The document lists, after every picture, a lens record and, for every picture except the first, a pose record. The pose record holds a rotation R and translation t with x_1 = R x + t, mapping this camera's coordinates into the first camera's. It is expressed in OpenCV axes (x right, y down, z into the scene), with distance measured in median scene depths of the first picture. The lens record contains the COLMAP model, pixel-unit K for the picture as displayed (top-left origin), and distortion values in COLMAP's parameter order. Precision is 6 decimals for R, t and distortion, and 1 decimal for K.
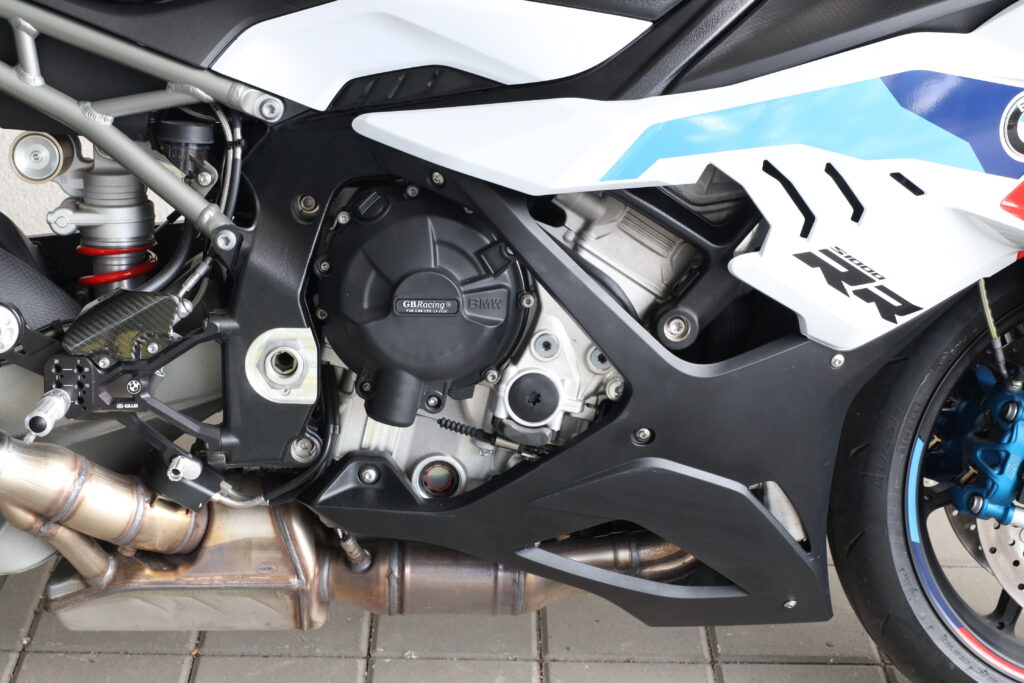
lens RADIAL K [[1764.2, 0, 512.0], [0, 1764.2, 341.5], [0, 0, 1]] dist [-0.019684, 0.049640]
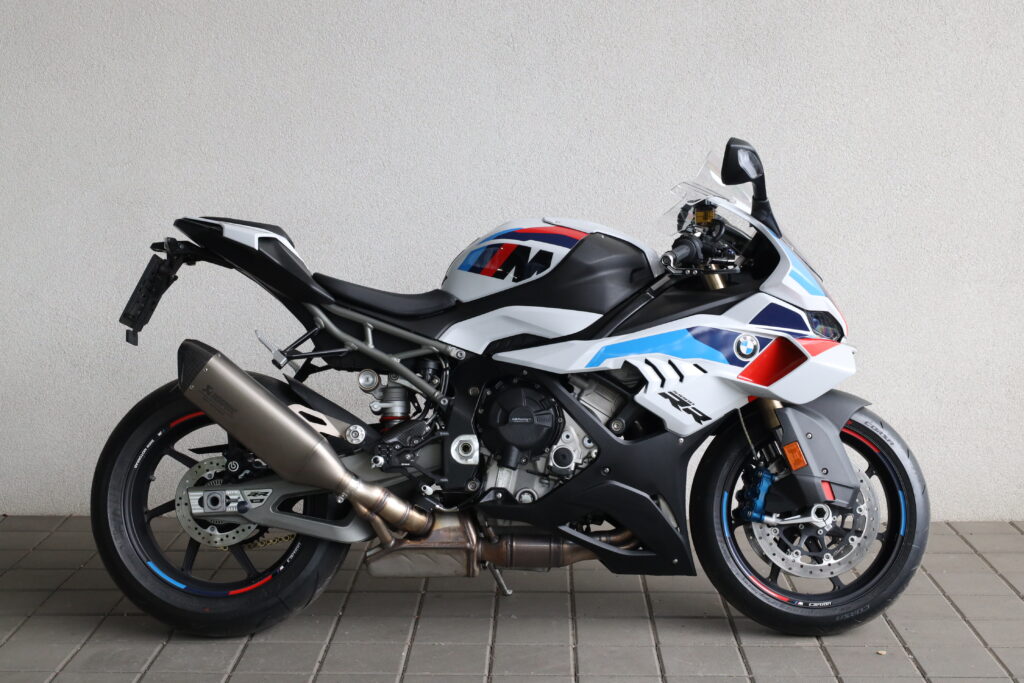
lens RADIAL K [[1554.5, 0, 512.0], [0, 1554.5, 341.5], [0, 0, 1]] dist [0.005575, 0.114530]
pose [[0.999118, -0.023449, -0.034823, 0.020532], [0.011084, 0.947375, -0.319934, 0.595152], [0.040492, 0.319266, 0.946800, -1.202459]]
